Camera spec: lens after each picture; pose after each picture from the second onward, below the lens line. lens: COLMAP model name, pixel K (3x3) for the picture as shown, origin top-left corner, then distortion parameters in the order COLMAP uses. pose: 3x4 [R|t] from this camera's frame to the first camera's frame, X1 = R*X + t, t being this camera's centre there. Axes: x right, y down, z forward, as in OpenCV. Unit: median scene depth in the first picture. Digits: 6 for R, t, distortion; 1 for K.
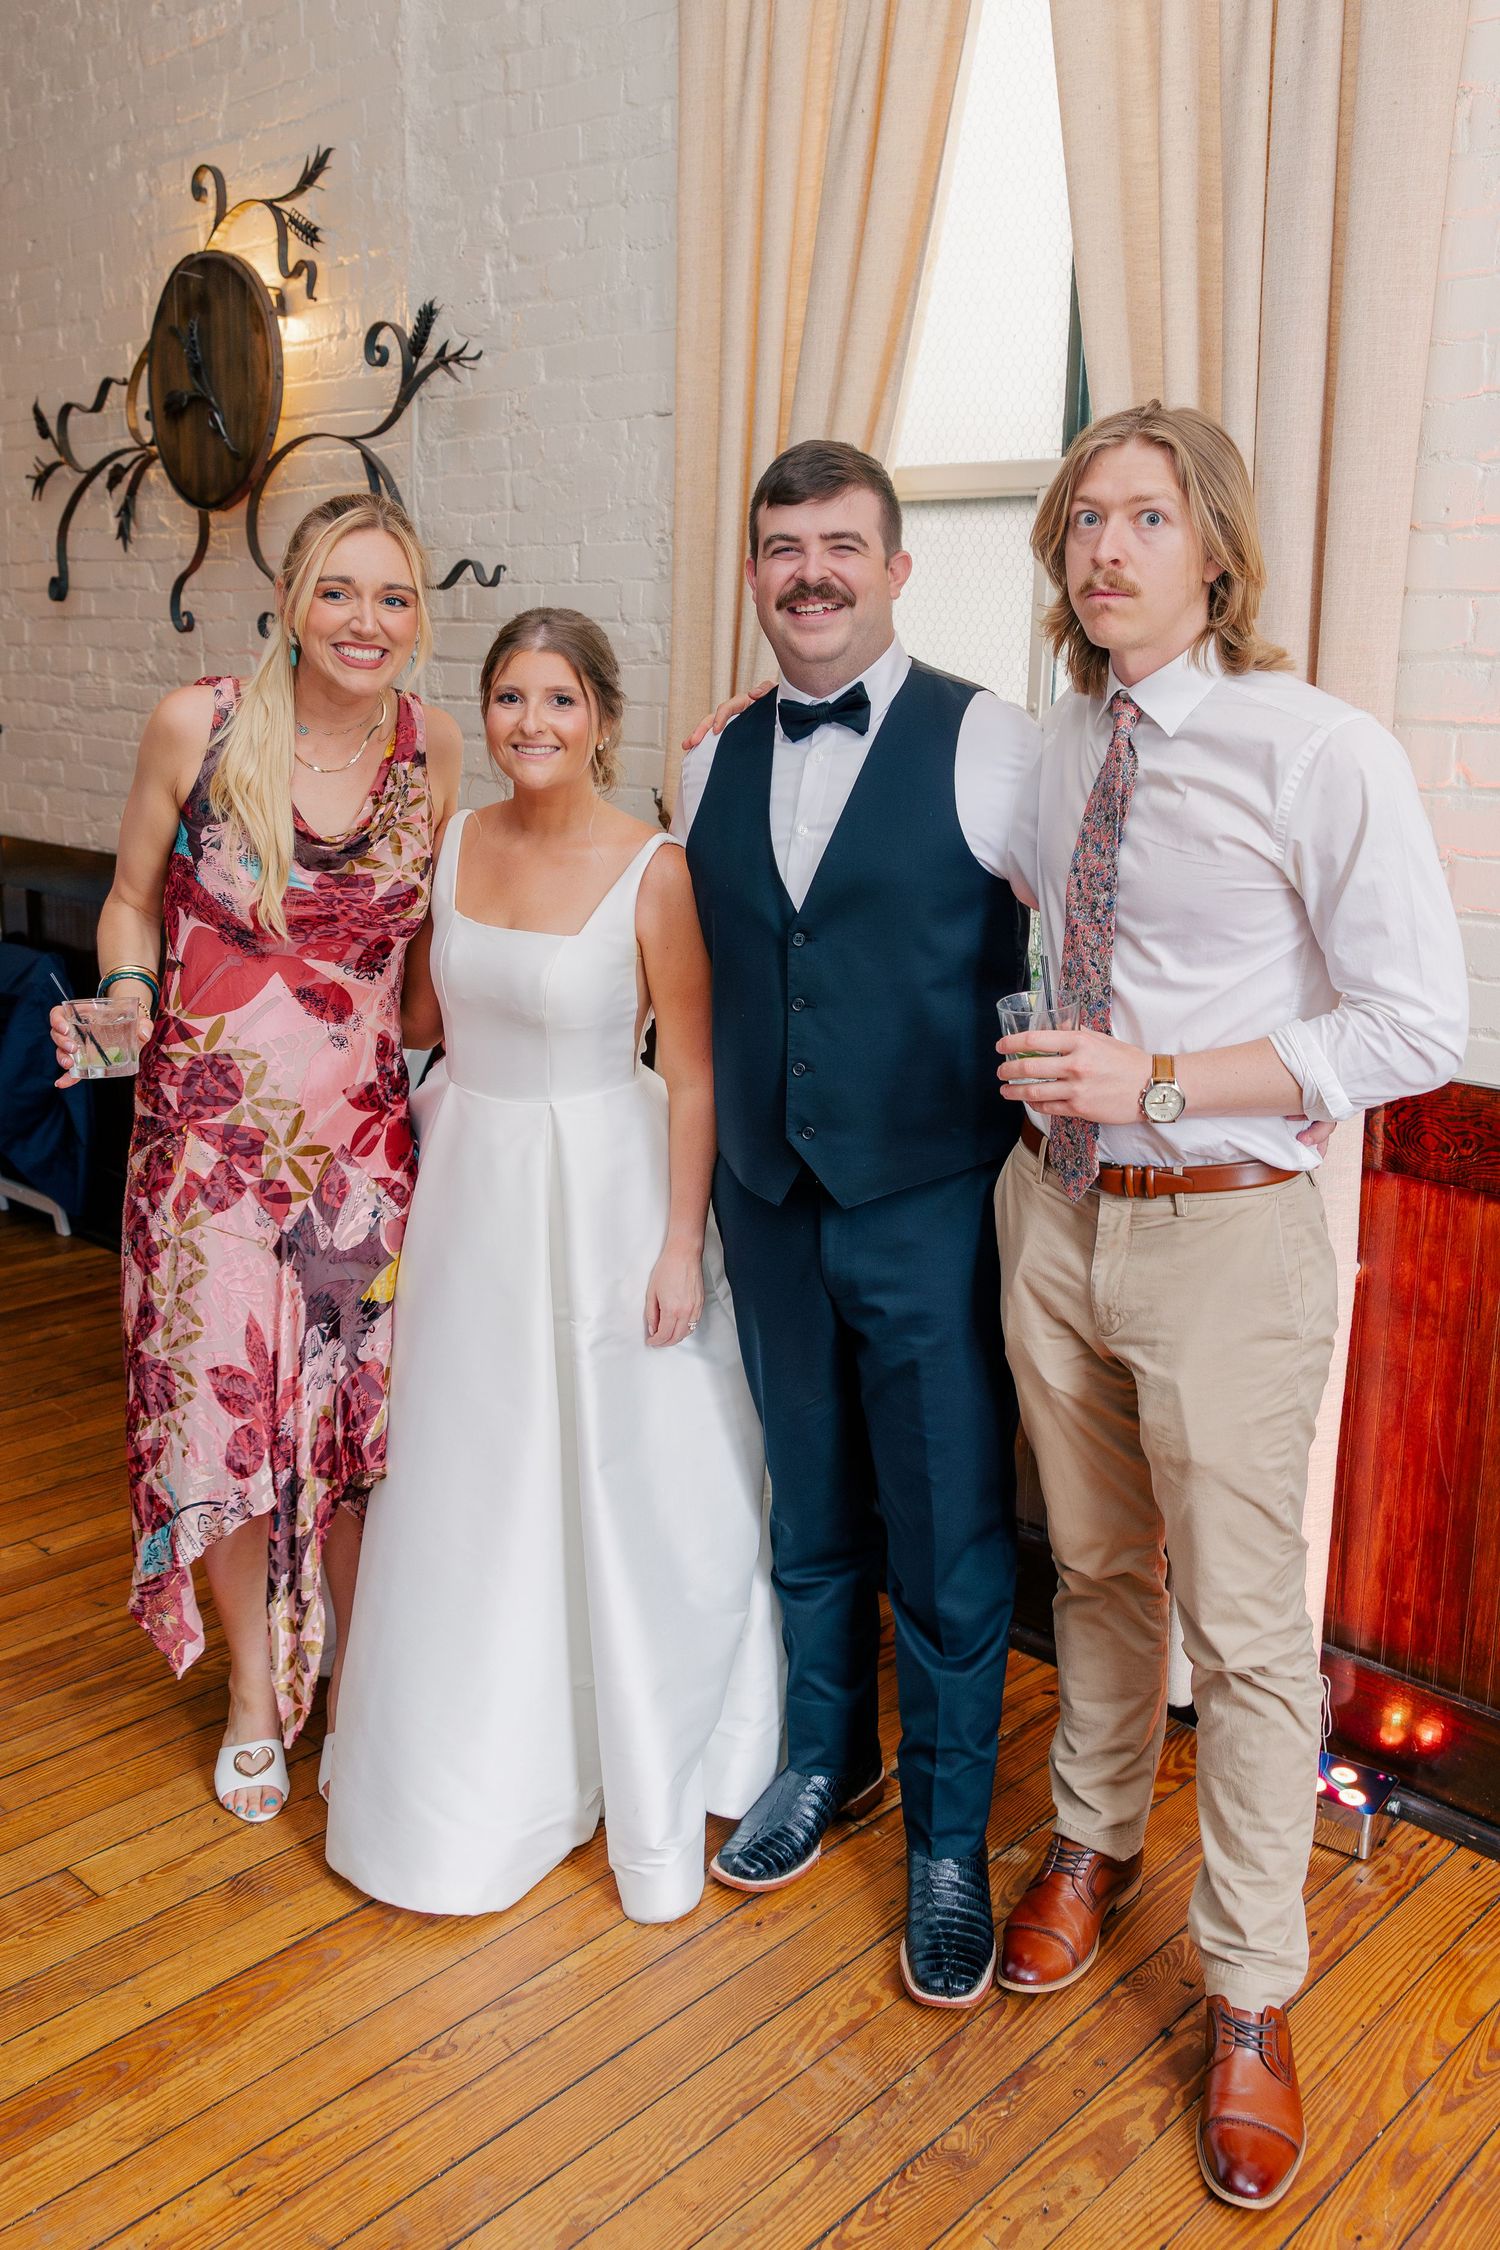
lens RADIAL K [[1970.5, 0, 730.1], [0, 1970.5, 1055.3], [0, 0, 1]] dist [0.002011, 0.011187]
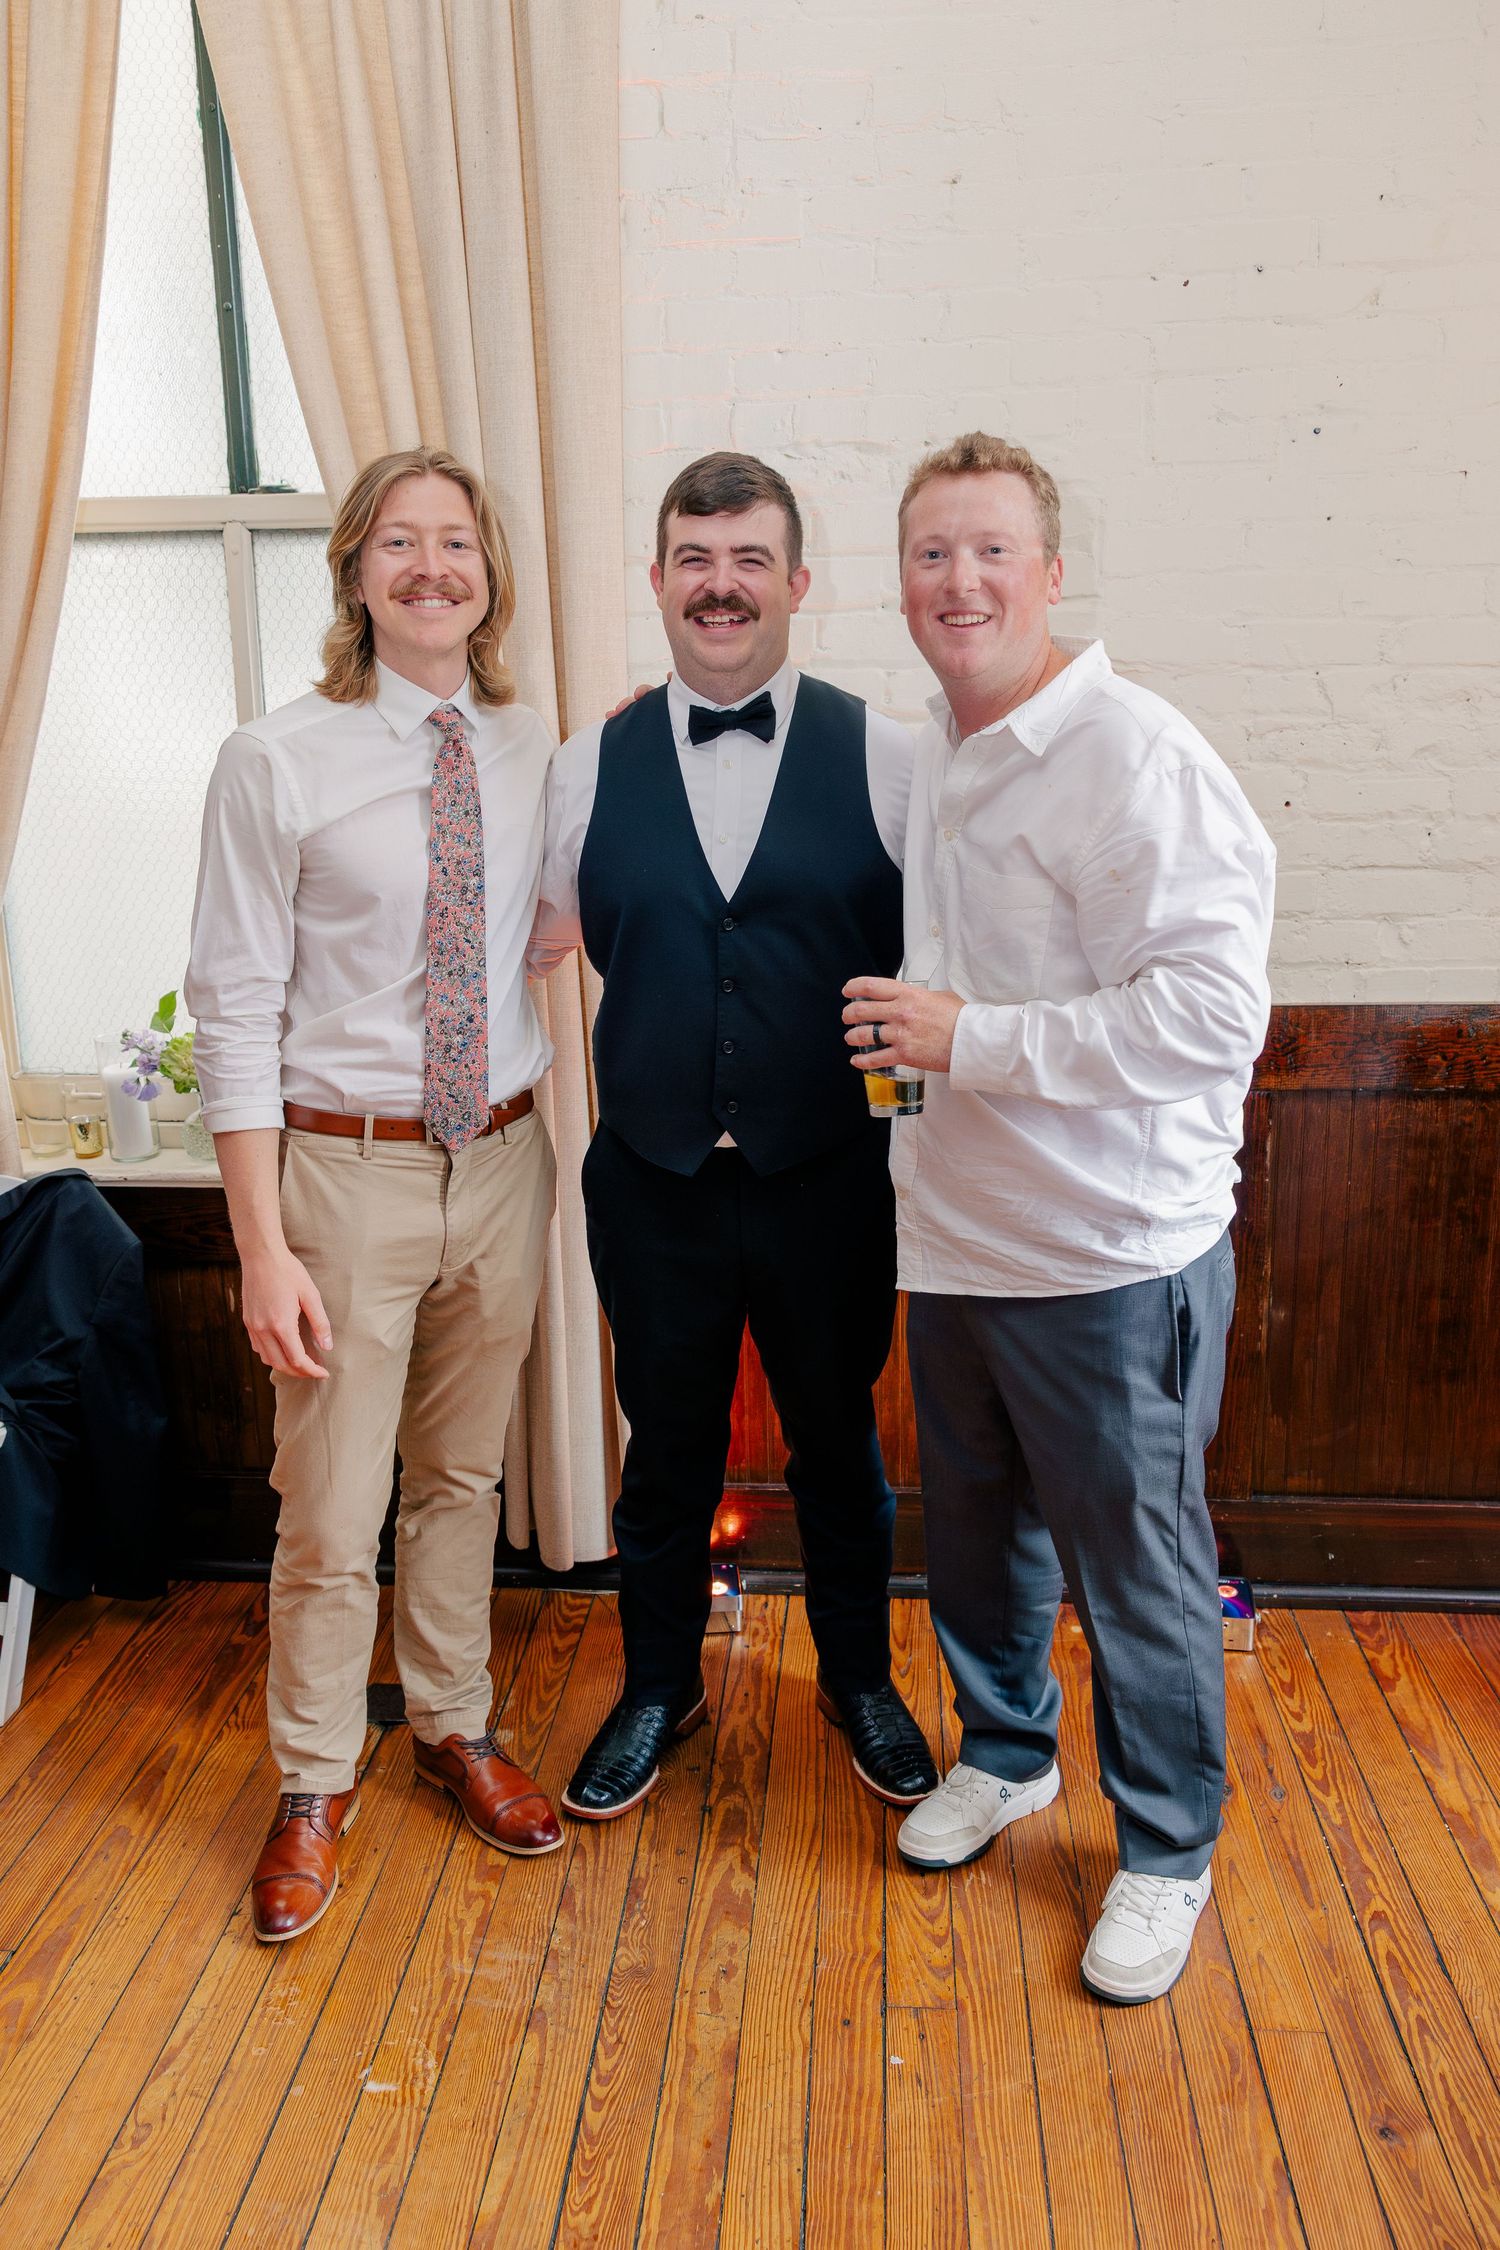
lens RADIAL K [[1755.9, 0, 733.8], [0, 1755.9, 1120.7], [0, 0, 1]] dist [0.007038, 0.002747]
pose [[0.779128, -0.183262, 0.599478, -0.291340], [0.159688, 0.982787, 0.092898, -0.017580], [-0.606184, 0.023350, 0.794982, 0.100724]]
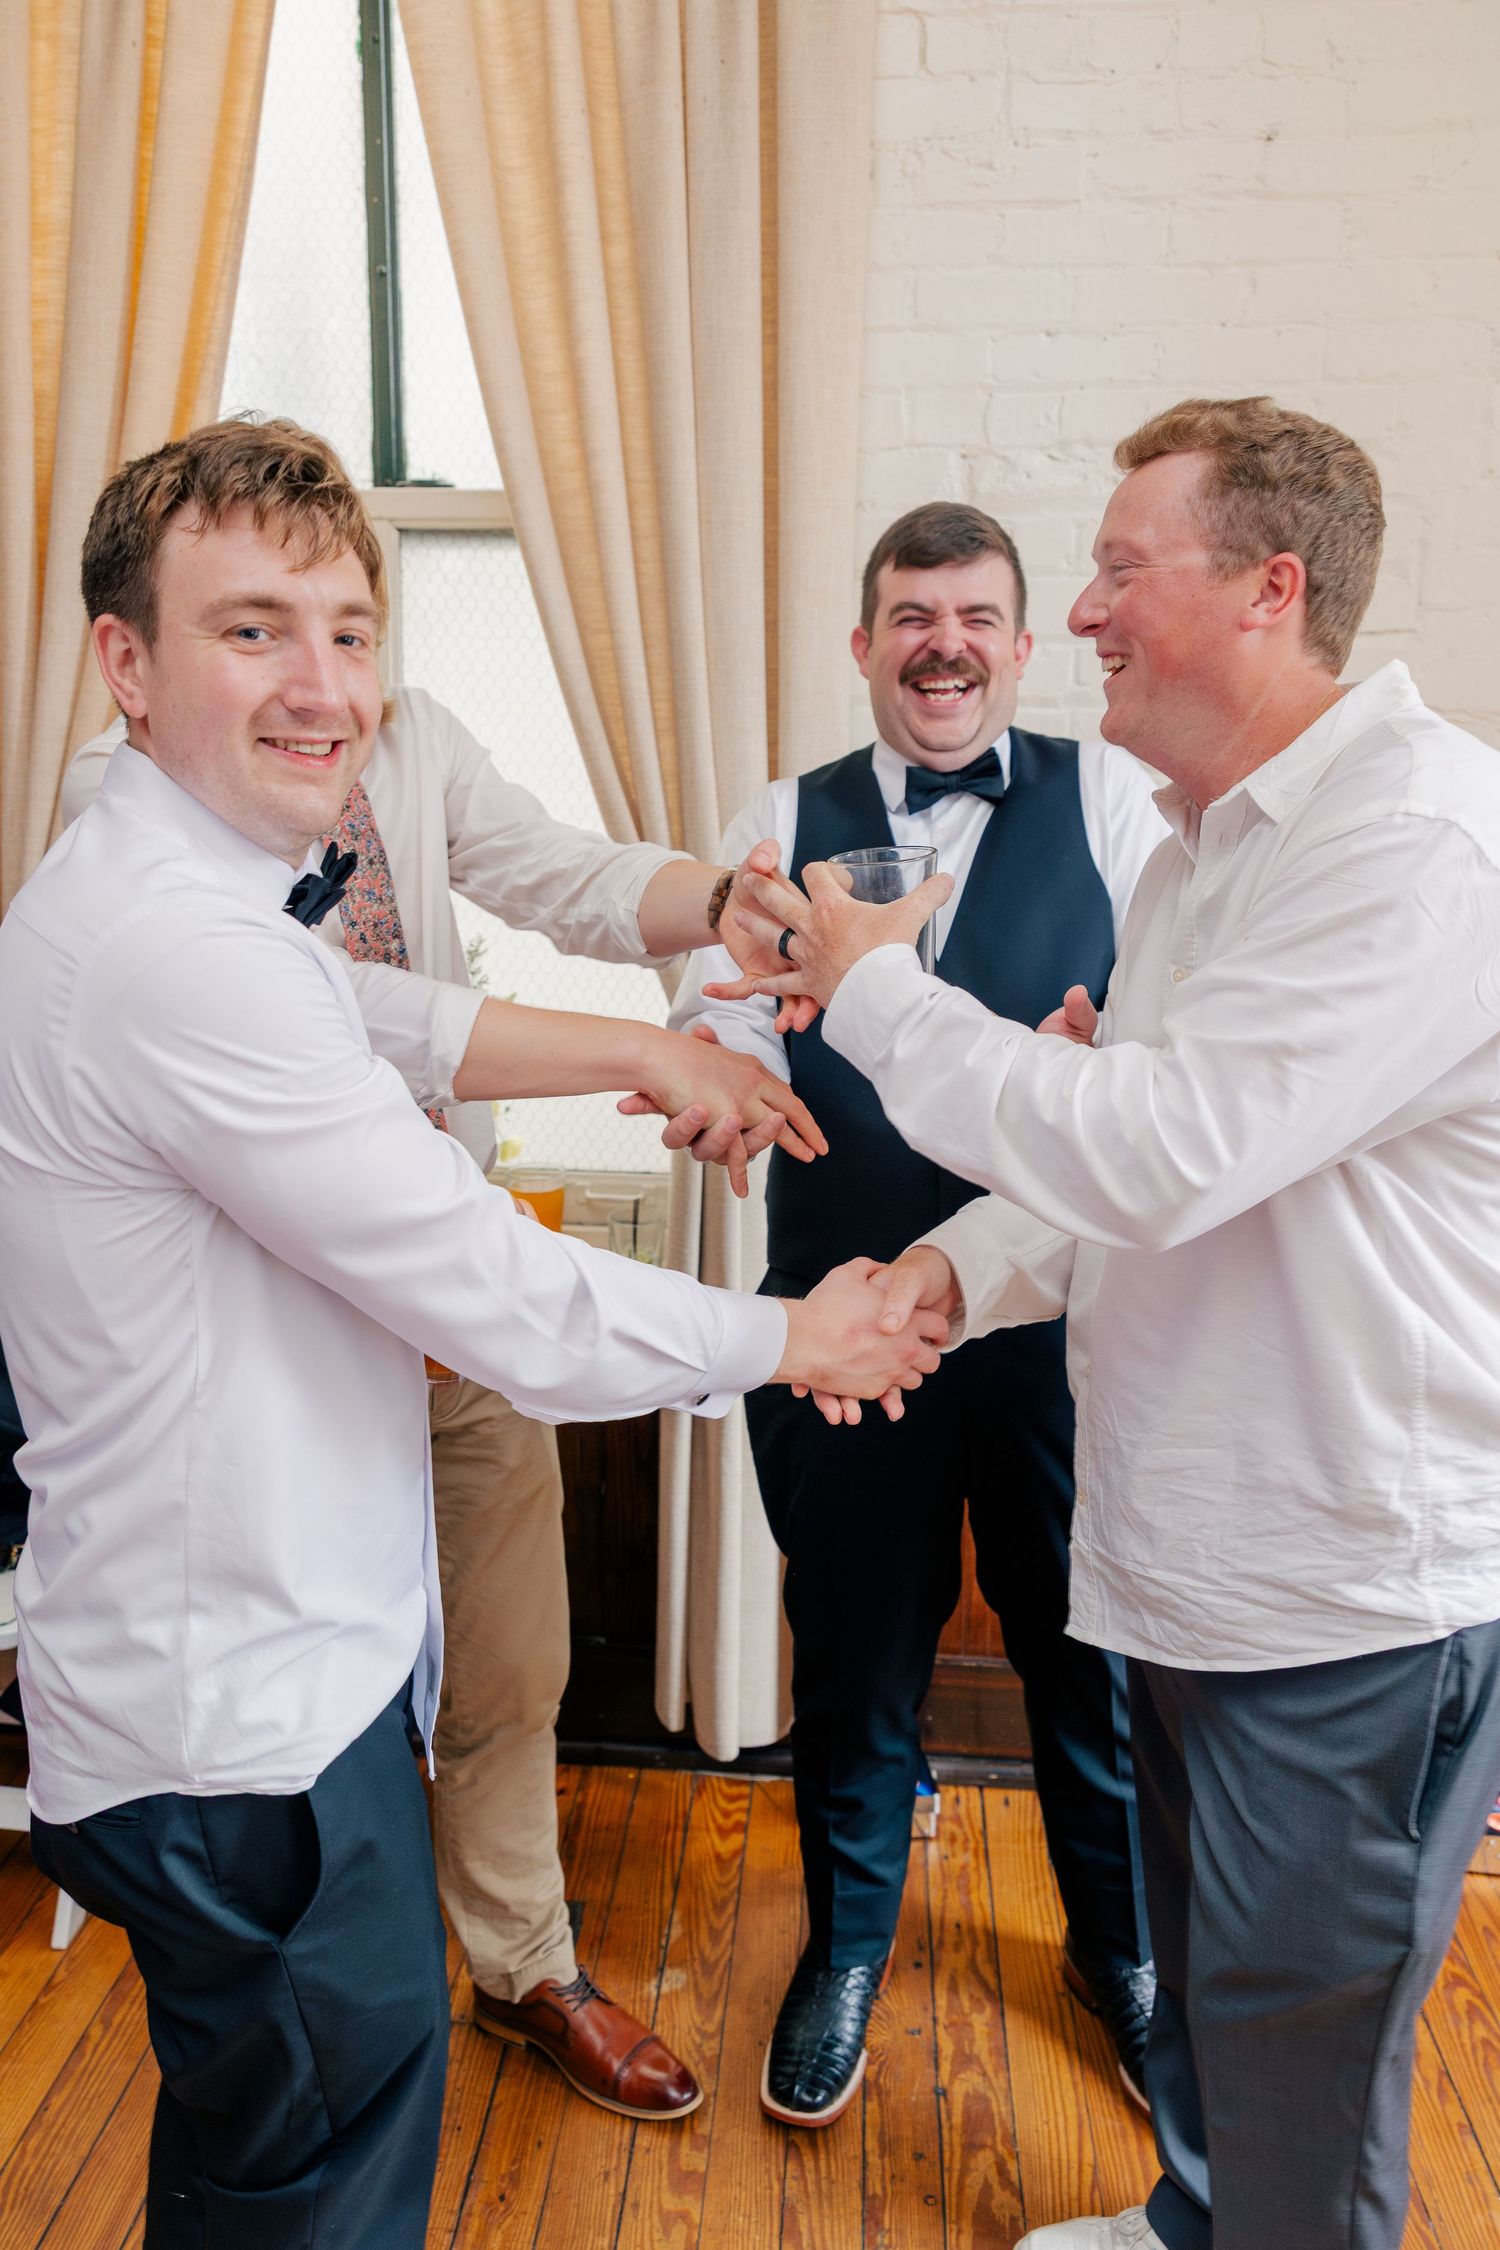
lens RADIAL K [[1755.9, 0, 737.3], [0, 1755.9, 1119.2], [0, 0, 1]] dist [0.007038, 0.002747]
pose [[0.776348, -0.148104, 0.612657, -0.282540], [0.134398, 0.988546, 0.068665, -0.054271], [-0.615809, 0.029032, 0.787360, 0.302259]]
